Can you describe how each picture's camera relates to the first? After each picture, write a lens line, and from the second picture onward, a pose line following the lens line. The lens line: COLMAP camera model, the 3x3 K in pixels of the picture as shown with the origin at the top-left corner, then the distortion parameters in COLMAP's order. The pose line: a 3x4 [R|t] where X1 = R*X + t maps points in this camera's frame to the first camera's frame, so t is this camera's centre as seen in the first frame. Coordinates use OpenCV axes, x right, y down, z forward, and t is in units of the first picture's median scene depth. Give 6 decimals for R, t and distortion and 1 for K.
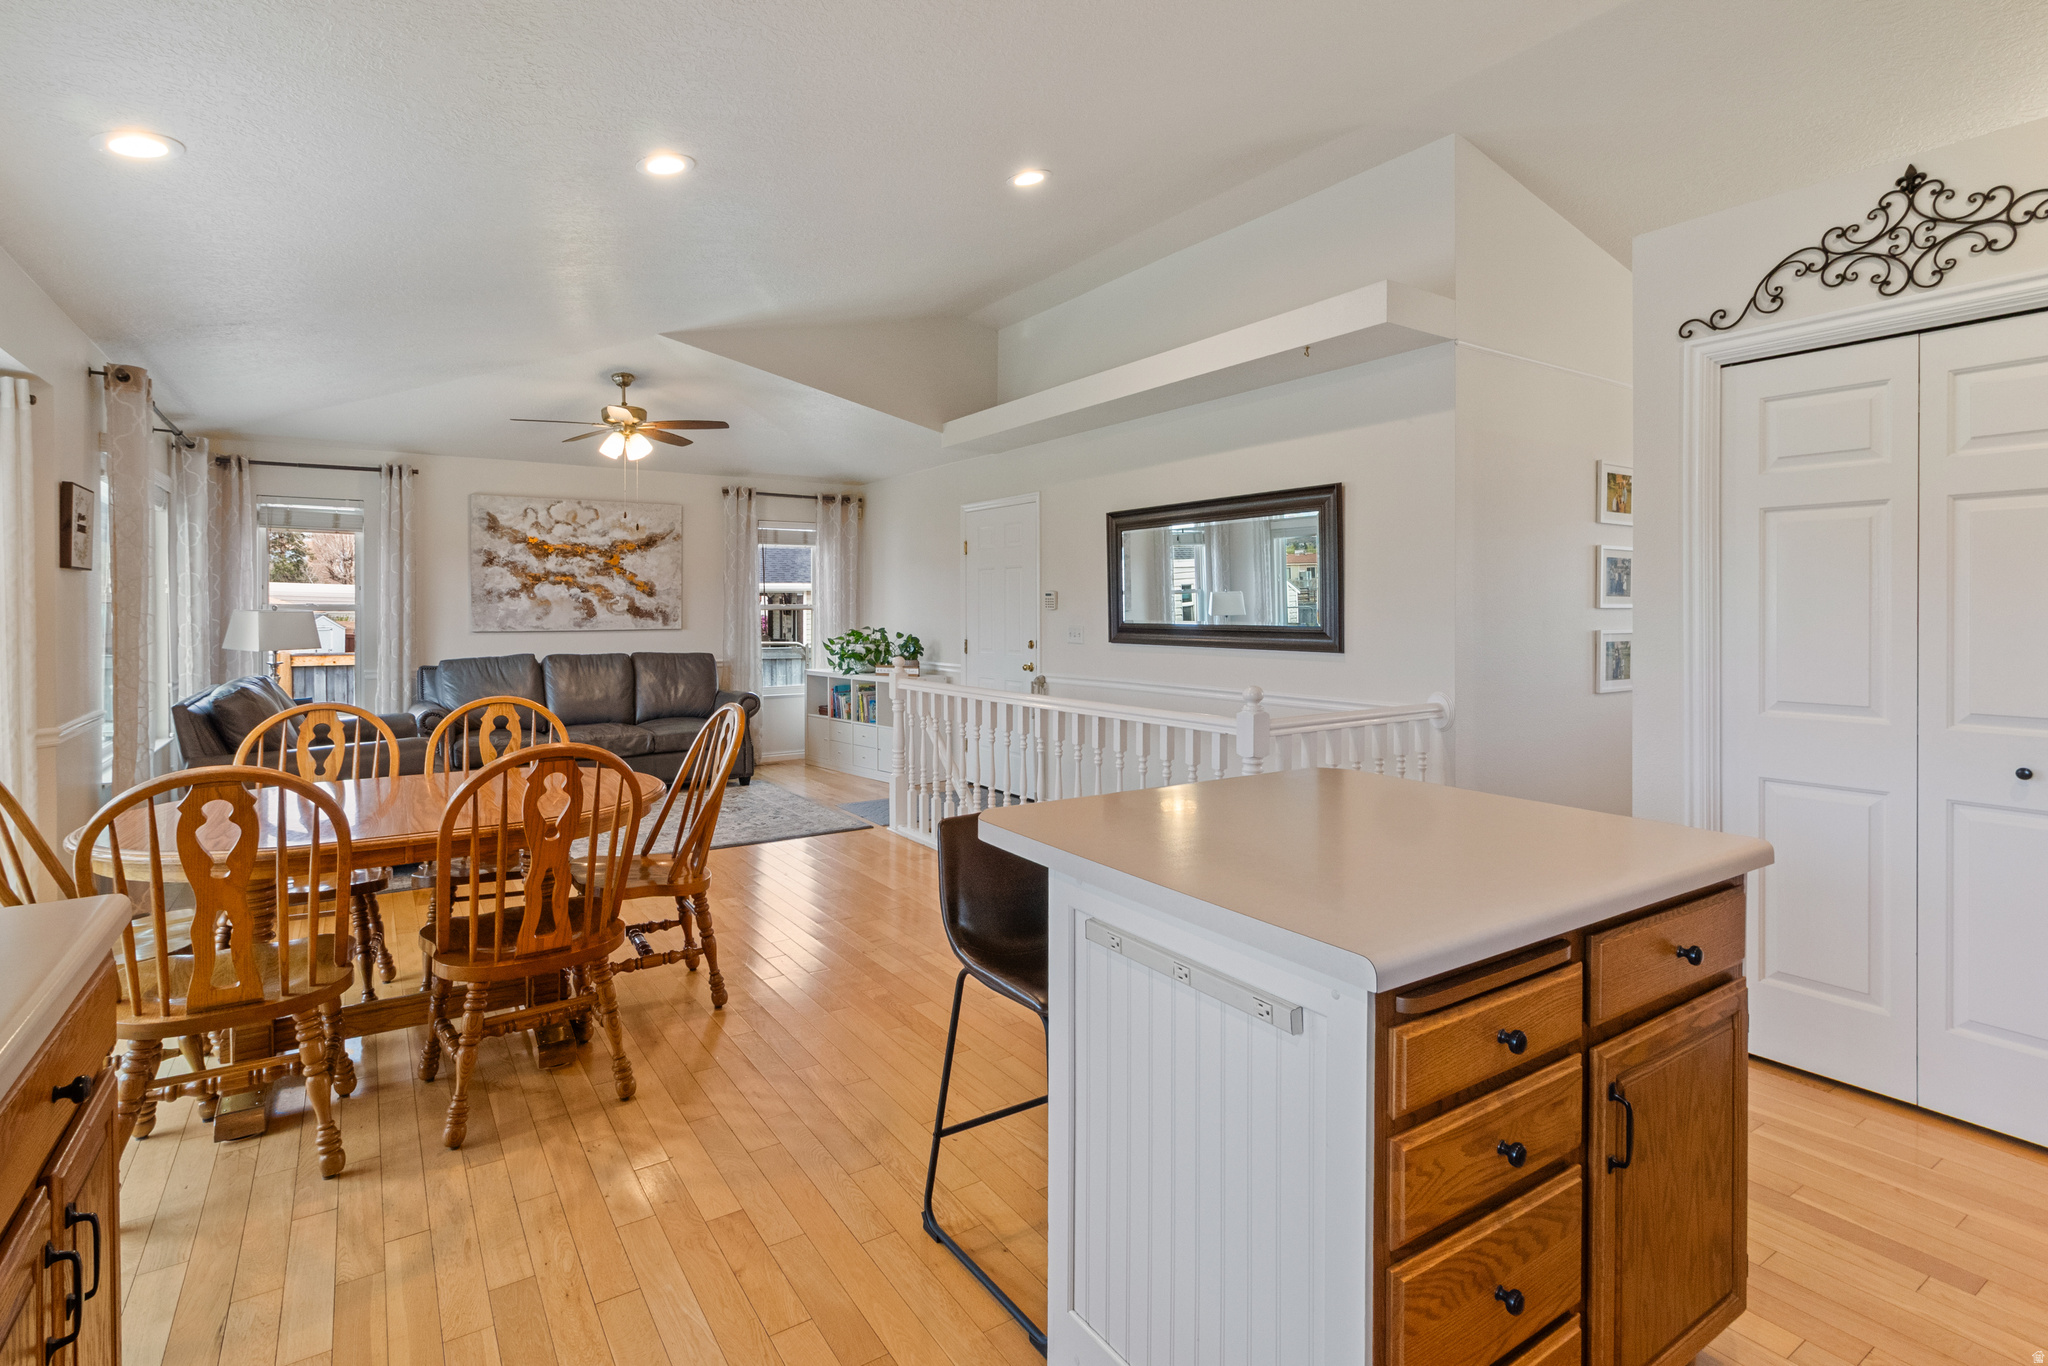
lens RADIAL K [[979.8, 0, 1011.5], [0, 979.8, 620.3], [0, 0, 1]] dist [-0.013759, 0.000263]
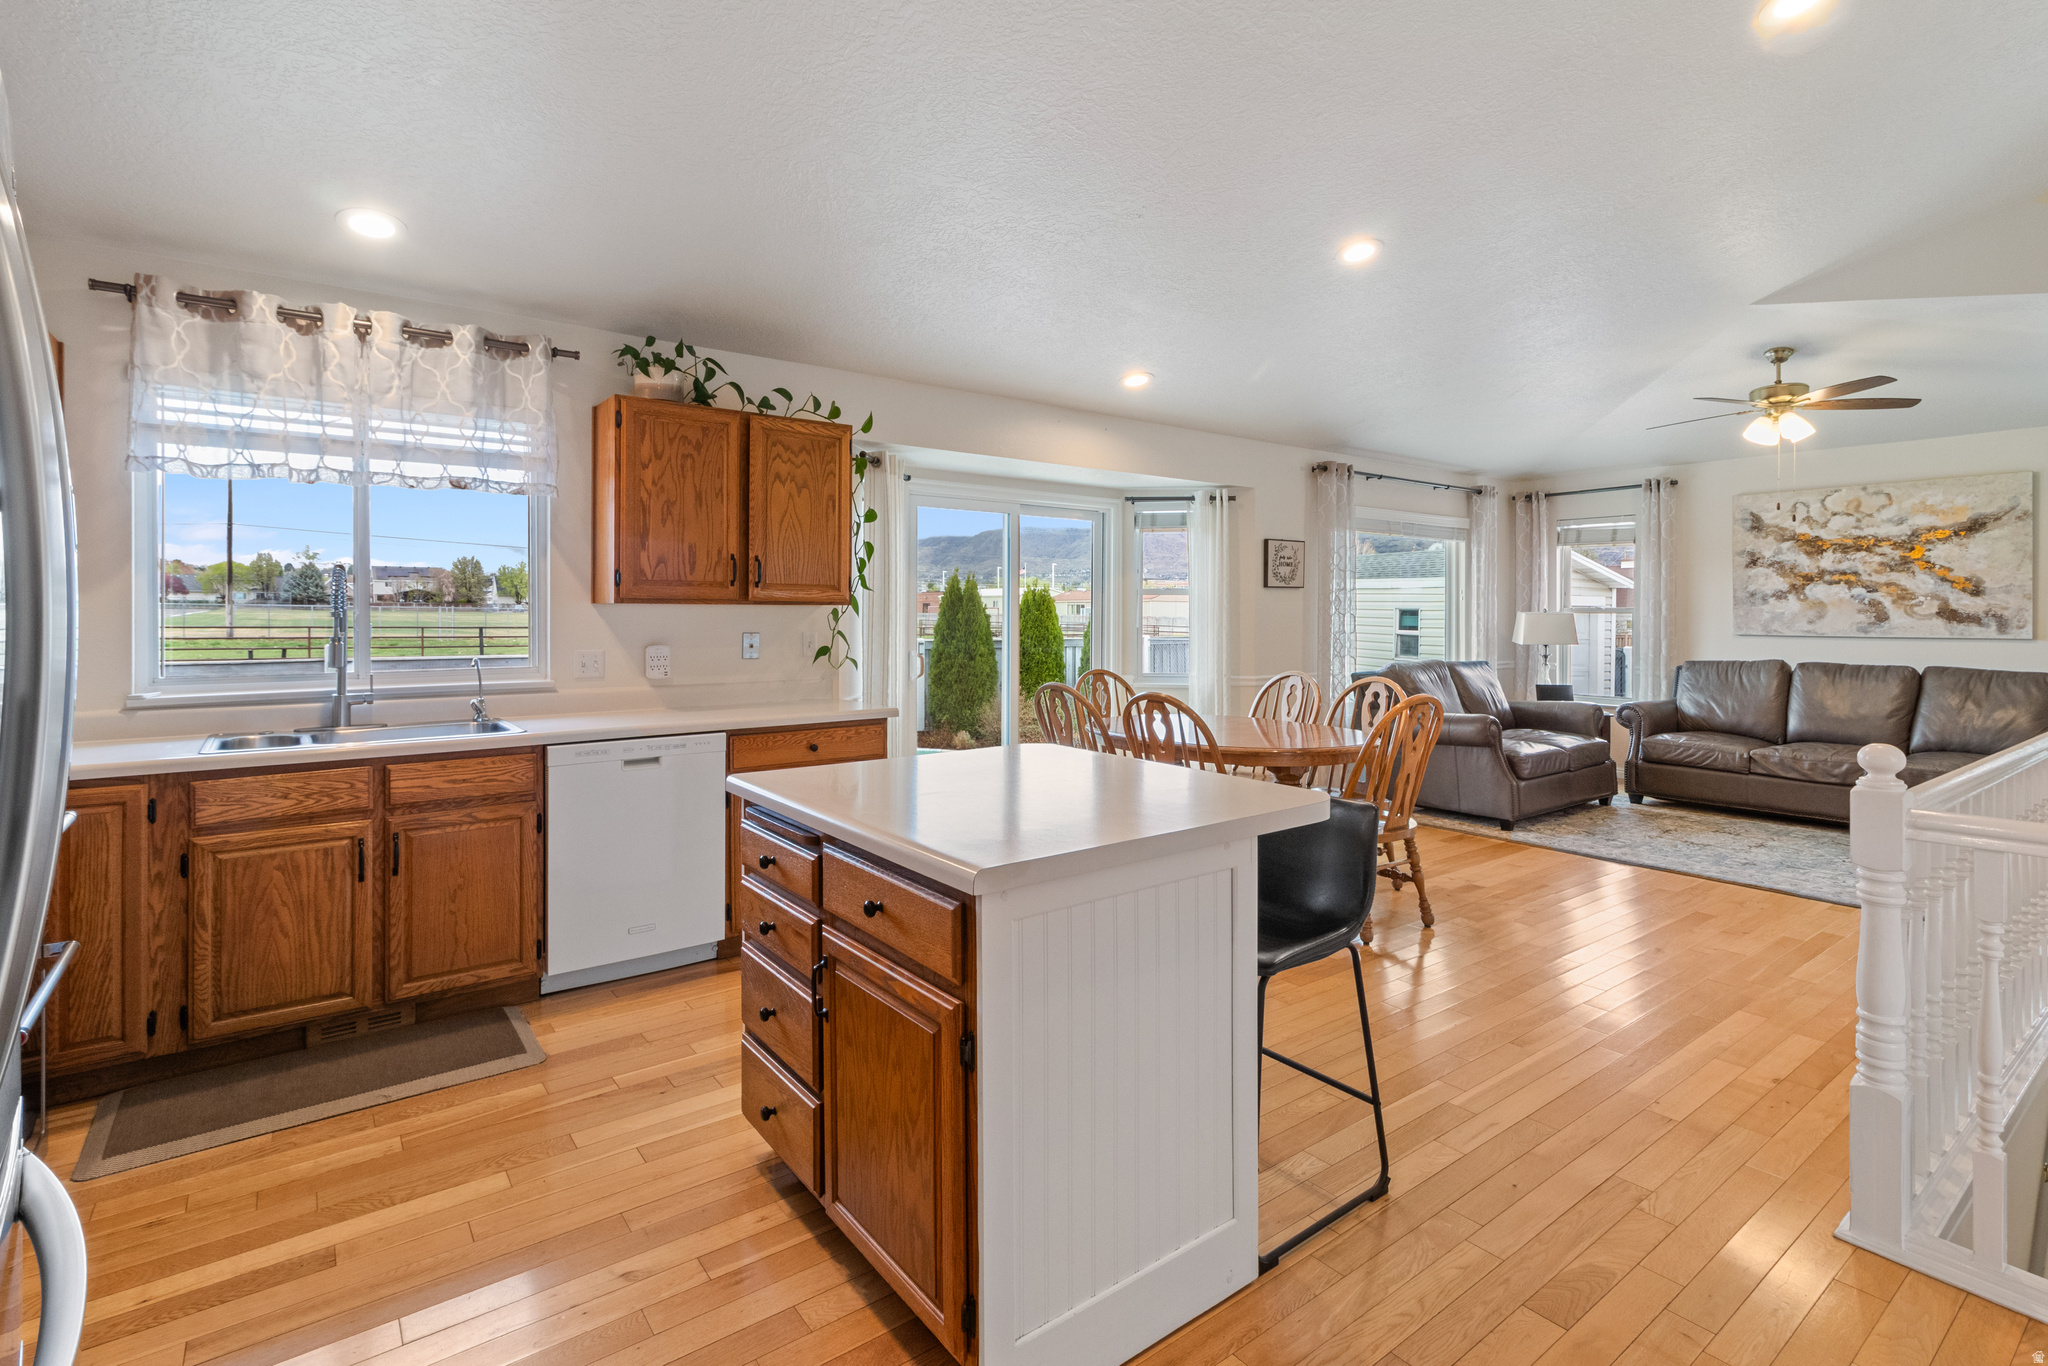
lens RADIAL K [[960.4, 0, 1035.9], [0, 960.4, 615.3], [0, 0, 1]] dist [0.004931, -0.000284]
pose [[0.067011, 0.004908, -0.997740, 0.360358], [-0.013814, 0.999897, 0.003991, -0.001973], [0.997657, 0.013515, 0.067072, 0.218170]]
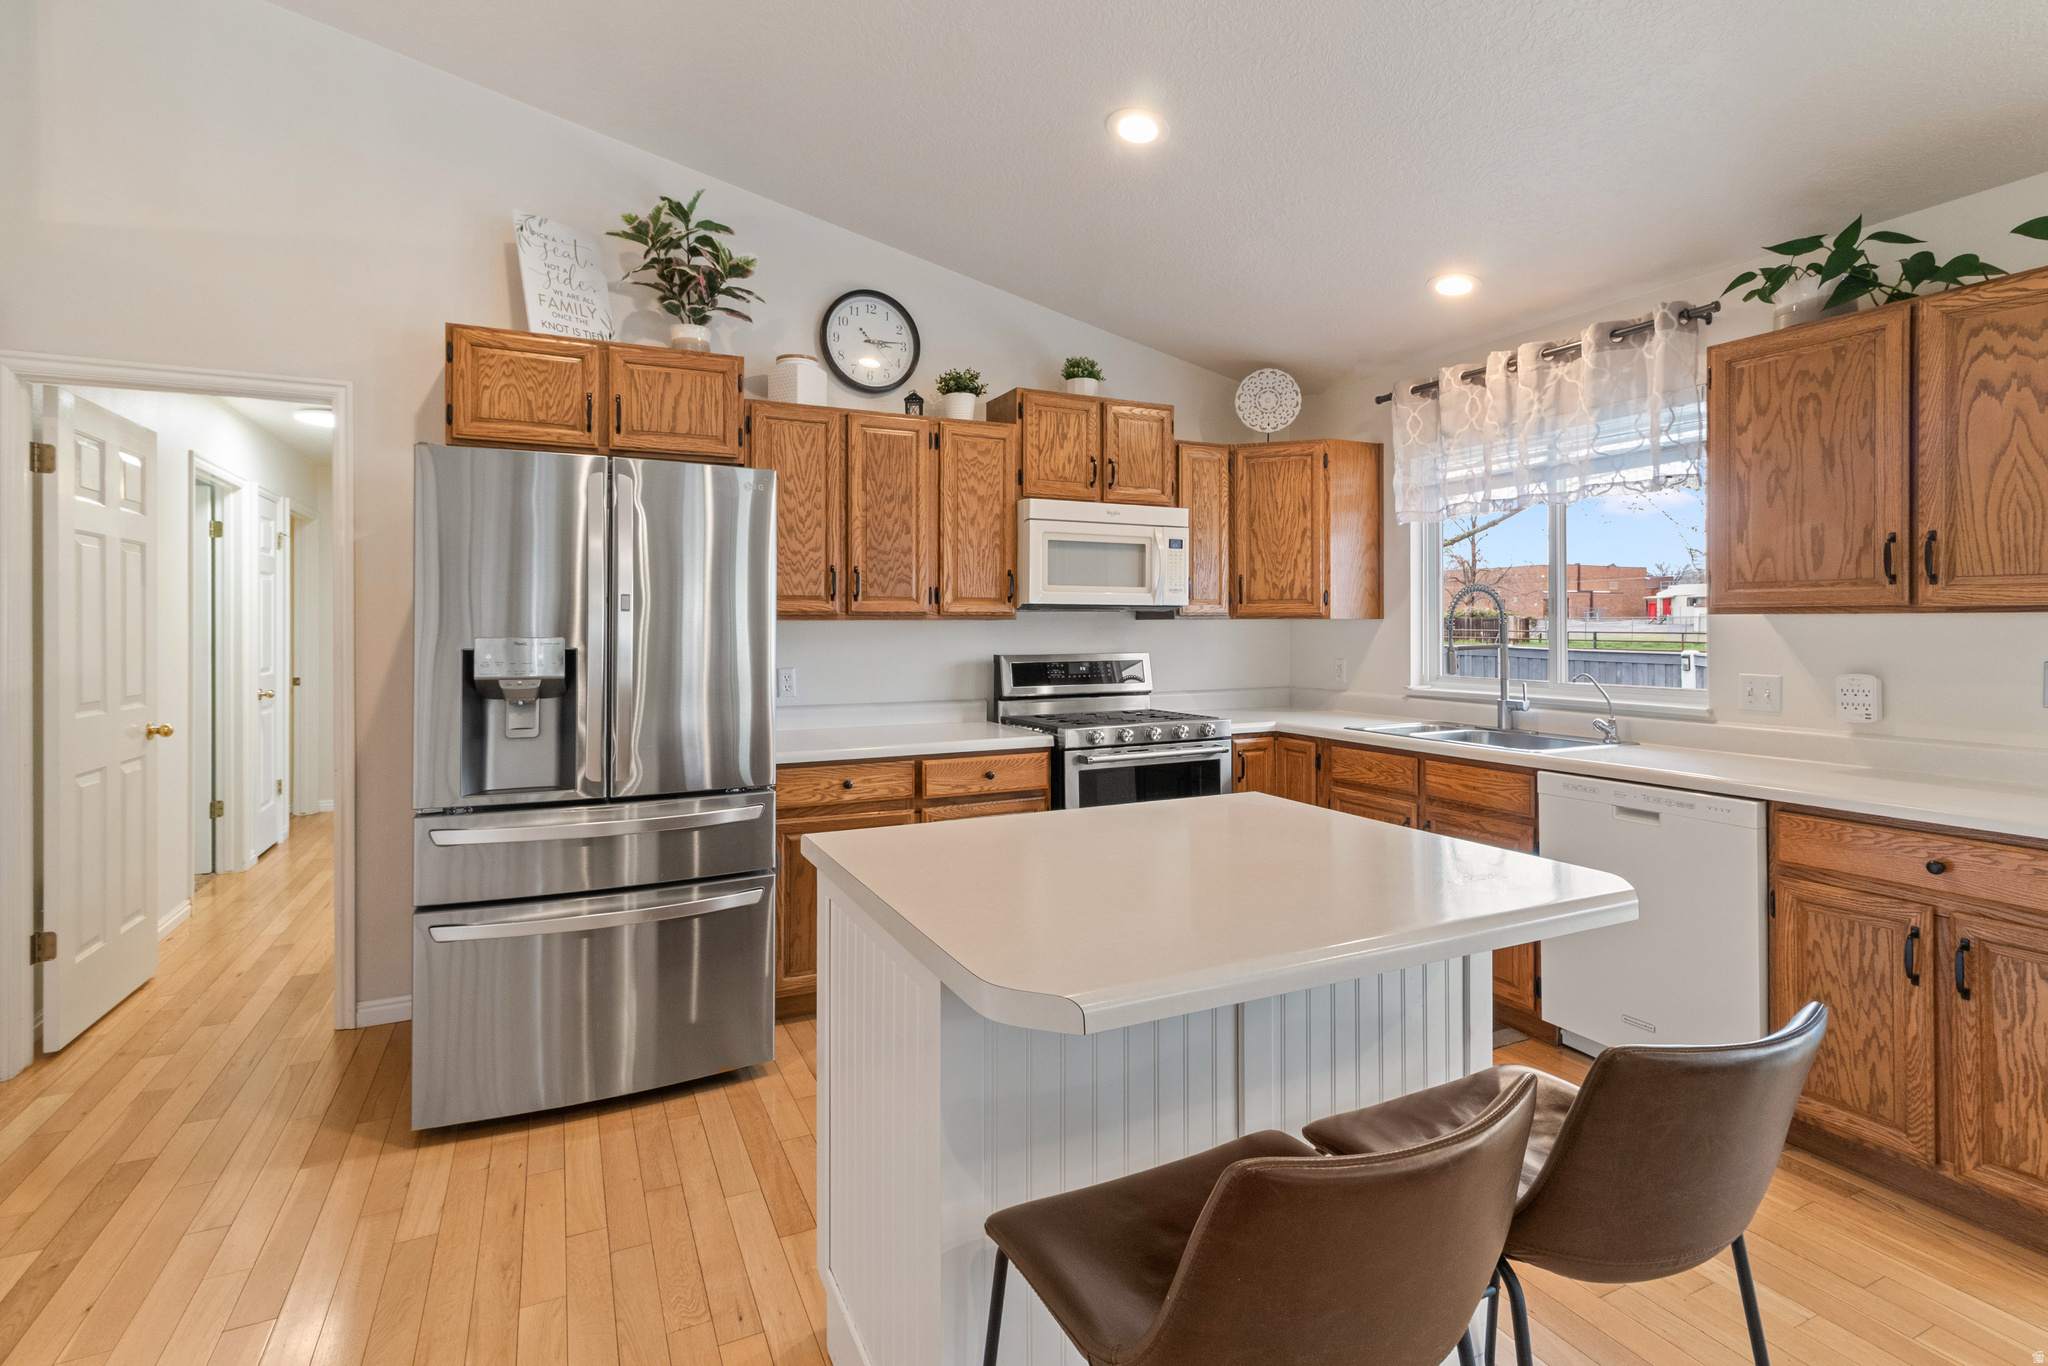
lens RADIAL K [[979.8, 0, 1011.5], [0, 979.8, 620.3], [0, 0, 1]] dist [-0.013759, 0.000263]
pose [[-0.987959, 0.004127, 0.154663, 0.078384], [0.005327, 0.999959, 0.007350, -0.005067], [-0.154626, 0.008085, -0.987940, 0.455893]]
